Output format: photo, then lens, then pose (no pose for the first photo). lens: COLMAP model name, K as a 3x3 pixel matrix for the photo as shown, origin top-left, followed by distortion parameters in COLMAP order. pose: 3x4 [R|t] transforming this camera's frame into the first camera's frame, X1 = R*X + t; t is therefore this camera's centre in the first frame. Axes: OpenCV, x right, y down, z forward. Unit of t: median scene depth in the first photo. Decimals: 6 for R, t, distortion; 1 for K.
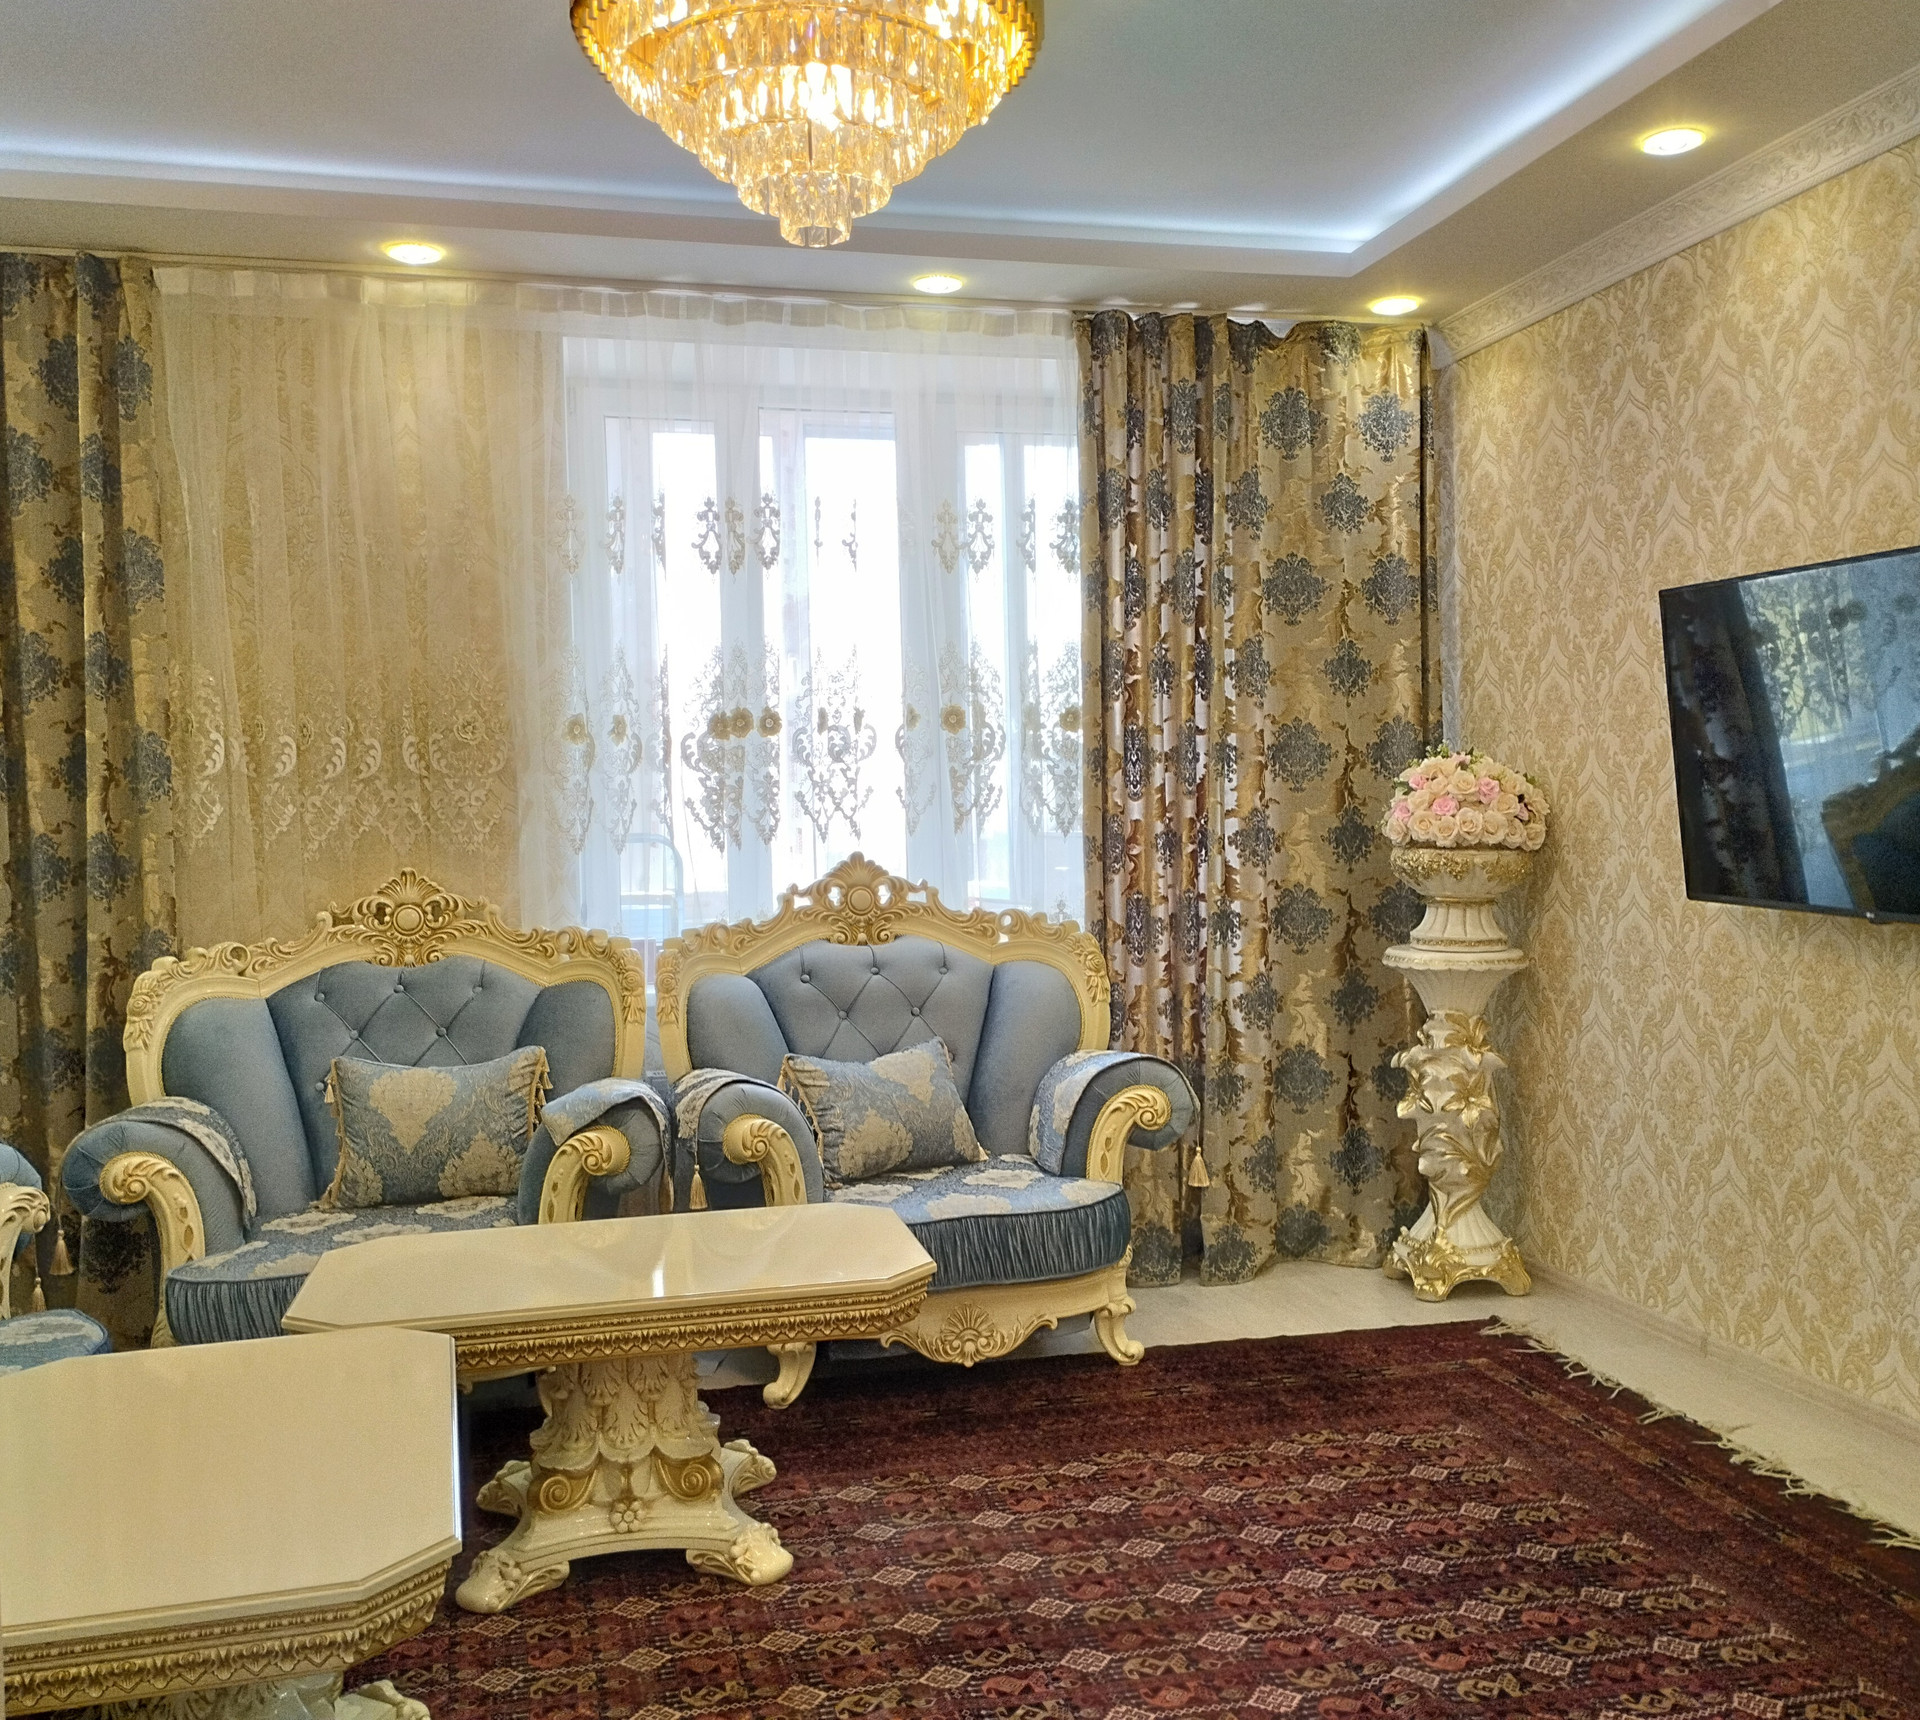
lens RADIAL K [[1895.3, 0, 961.3], [0, 1895.3, 852.8], [0, 0, 1]] dist [0.113566, -0.130164]
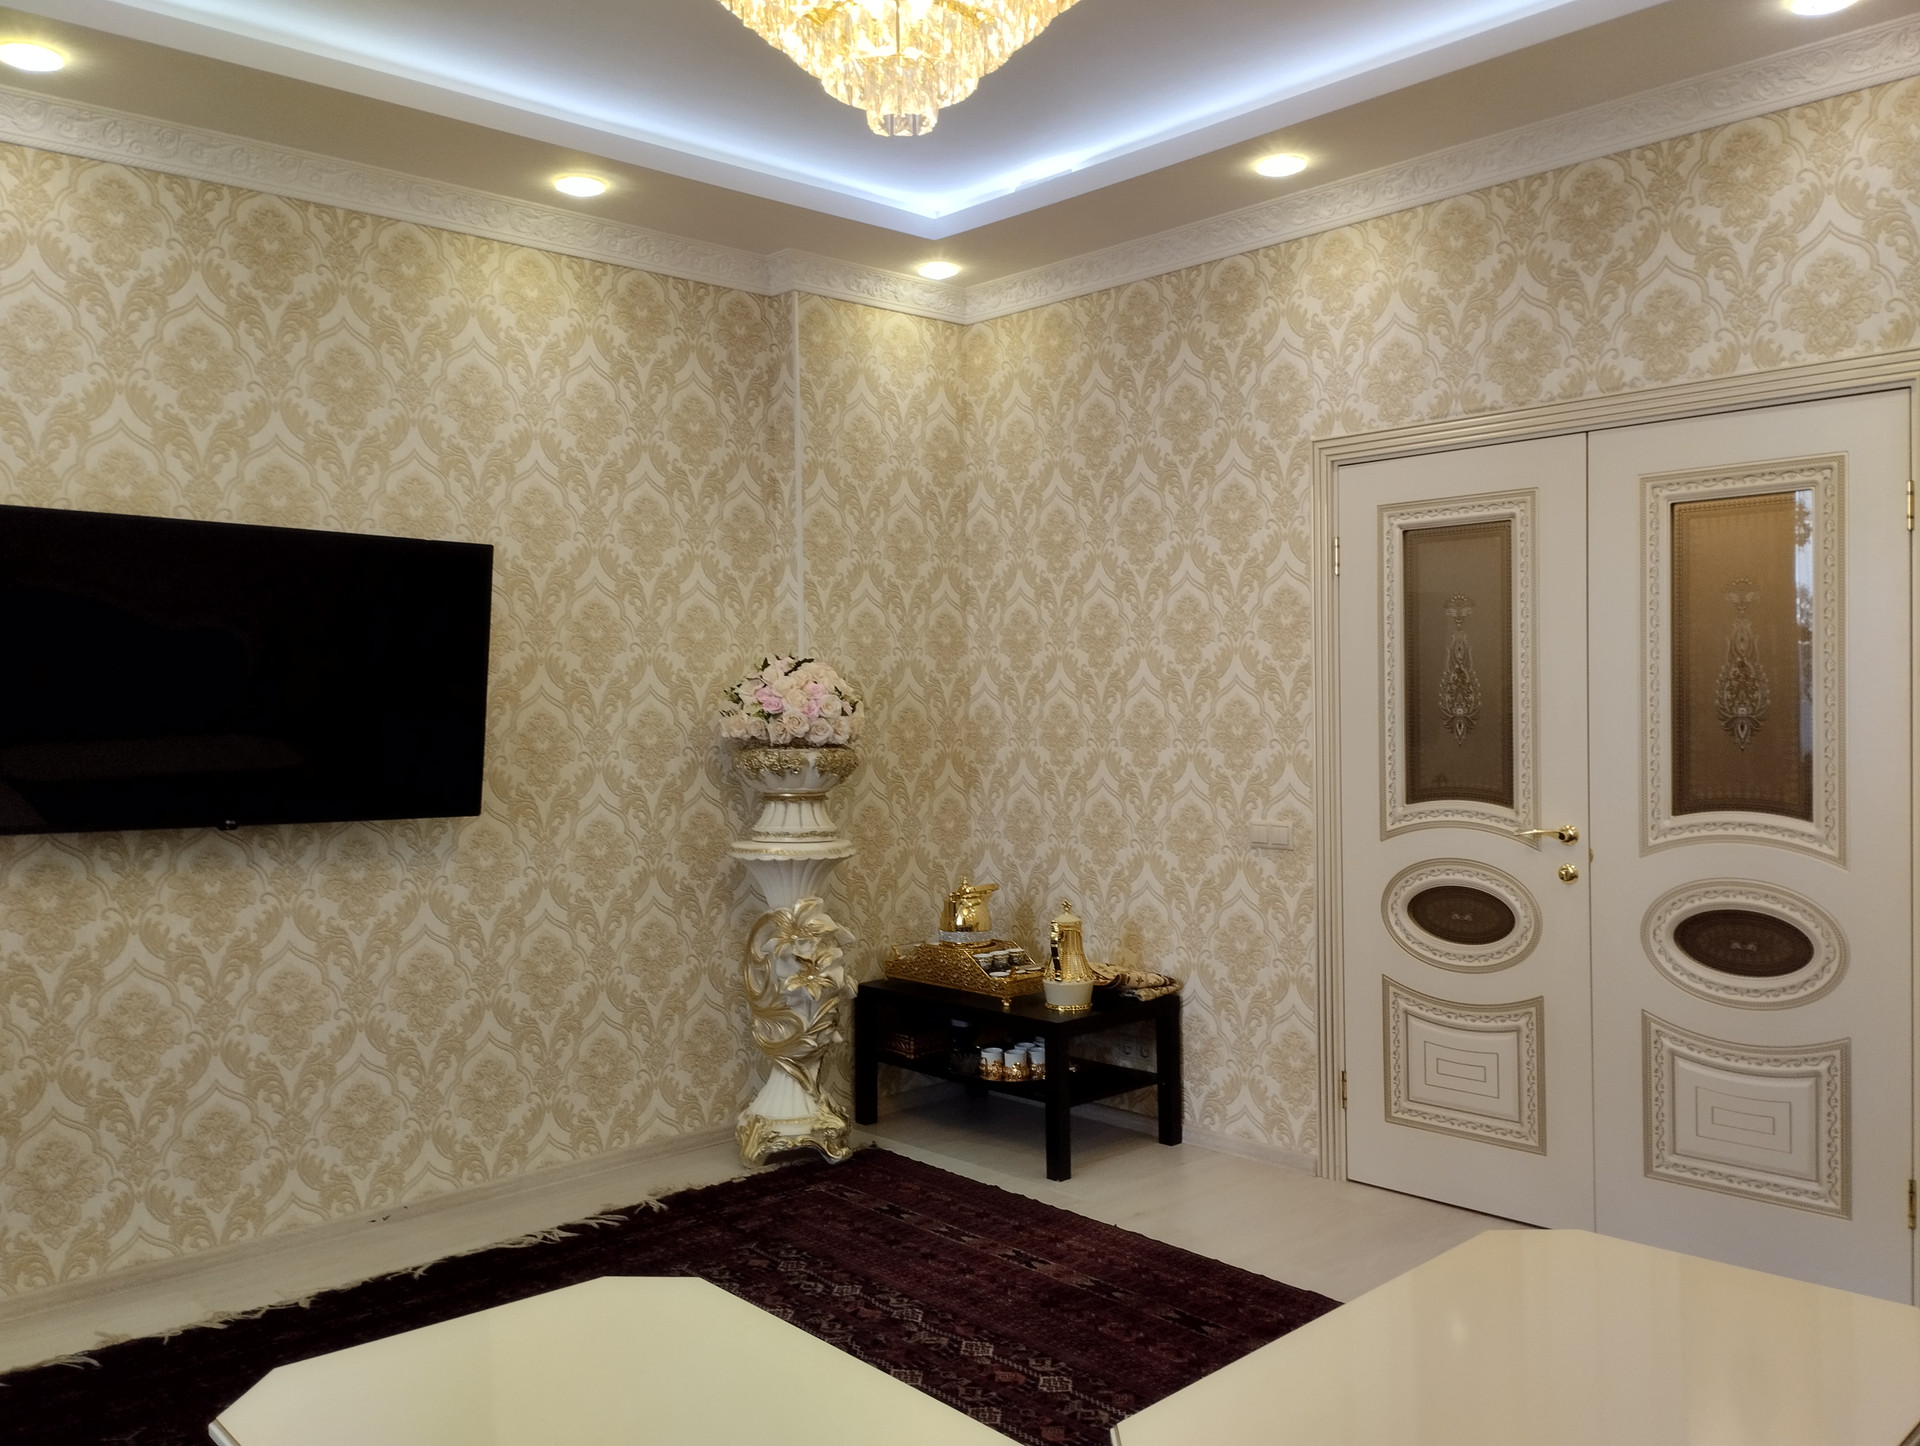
lens RADIAL K [[1621.1, 0, 945.9], [0, 1621.1, 723.8], [0, 0, 1]] dist [0.099184, -0.093791]
pose [[-0.491442, 0.017749, 0.870730, -0.464617], [0.046072, 0.998922, 0.005641, -0.010164], [-0.869691, 0.042889, -0.491730, 0.810560]]
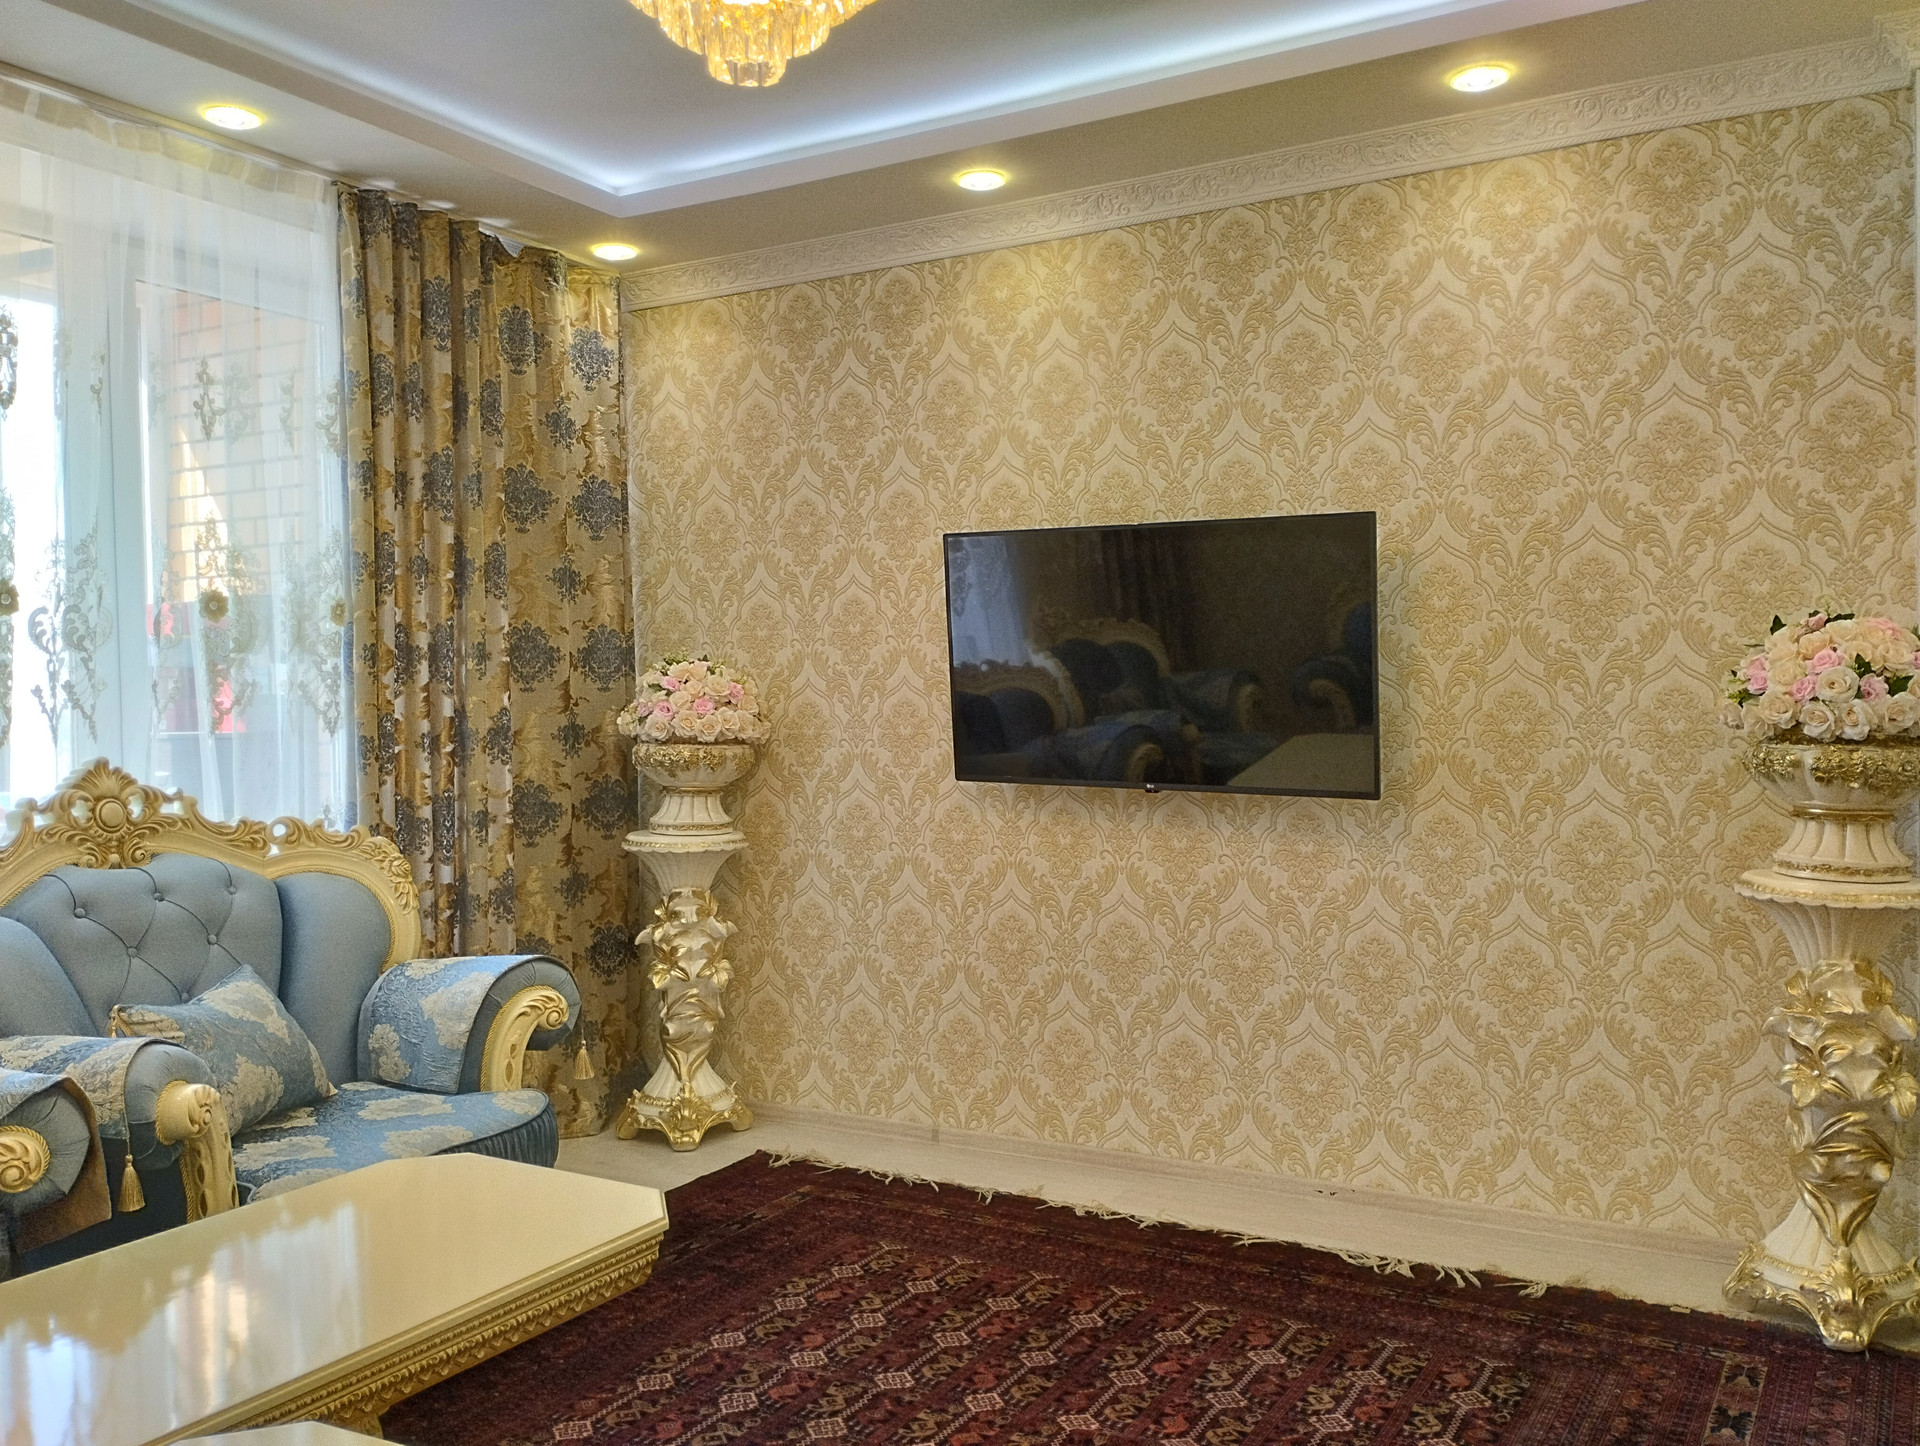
lens RADIAL K [[1607.7, 0, 962.2], [0, 1607.7, 716.8], [0, 0, 1]] dist [0.118021, -0.145529]
pose [[0.686492, -0.000963, 0.727137, -0.327068], [0.016444, 0.999764, -0.014202, -0.001964], [-0.726952, 0.021707, 0.686346, 0.228139]]
